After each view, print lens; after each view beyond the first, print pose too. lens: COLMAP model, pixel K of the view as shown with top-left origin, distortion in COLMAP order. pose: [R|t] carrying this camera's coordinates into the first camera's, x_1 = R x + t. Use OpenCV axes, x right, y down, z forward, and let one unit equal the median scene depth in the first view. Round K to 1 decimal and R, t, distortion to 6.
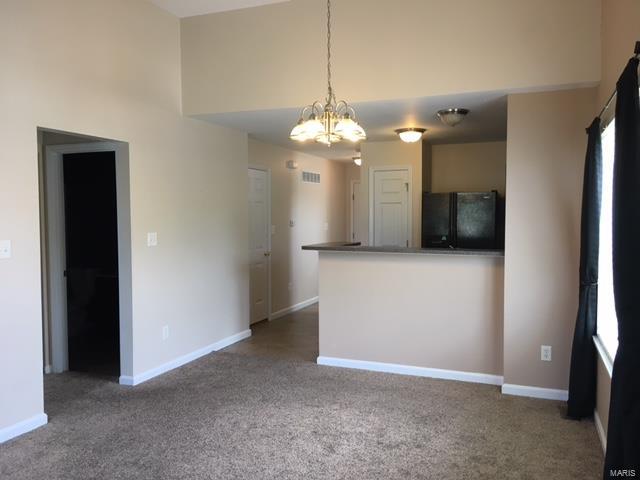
lens RADIAL K [[542.5, 0, 316.1], [0, 542.5, 240.4], [0, 0, 1]] dist [0.092919, -0.128802]
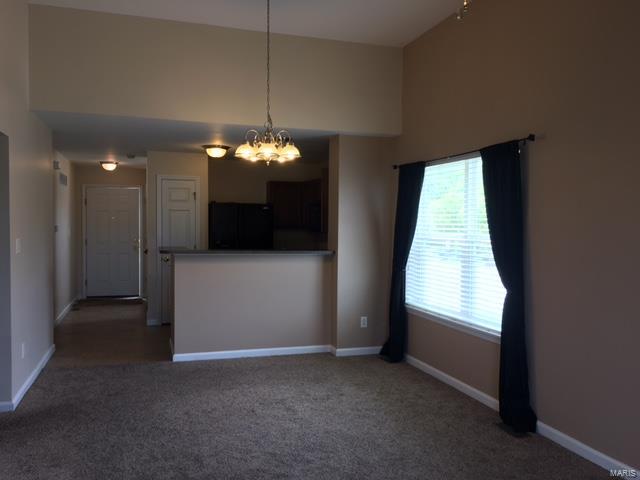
lens RADIAL K [[542.5, 0, 316.1], [0, 542.5, 240.4], [0, 0, 1]] dist [0.092919, -0.128802]
pose [[0.775786, -0.009301, 0.630927, -0.523993], [0.017448, 0.999825, -0.006714, 0.003810], [-0.630754, 0.016217, 0.775813, -0.002947]]
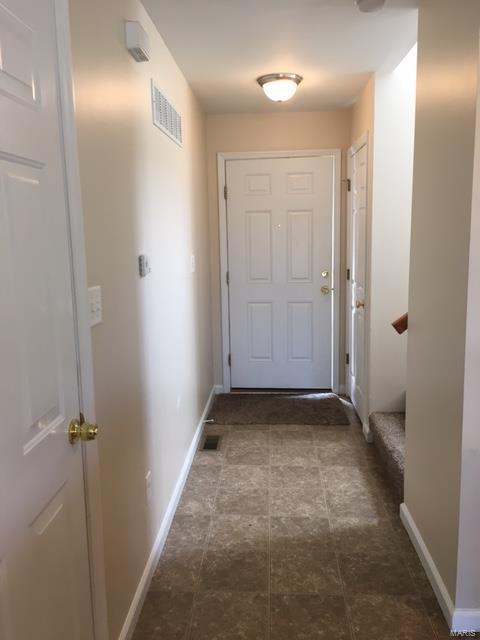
lens RADIAL K [[542.5, 0, 240.0], [0, 542.5, 320.0], [0, 0, 1]] dist [0.092919, -0.128802]
pose [[0.948338, -0.066210, 0.310277, -0.153824], [0.032938, 0.993244, 0.111274, -0.057800], [-0.315548, -0.095306, 0.944111, 1.297810]]
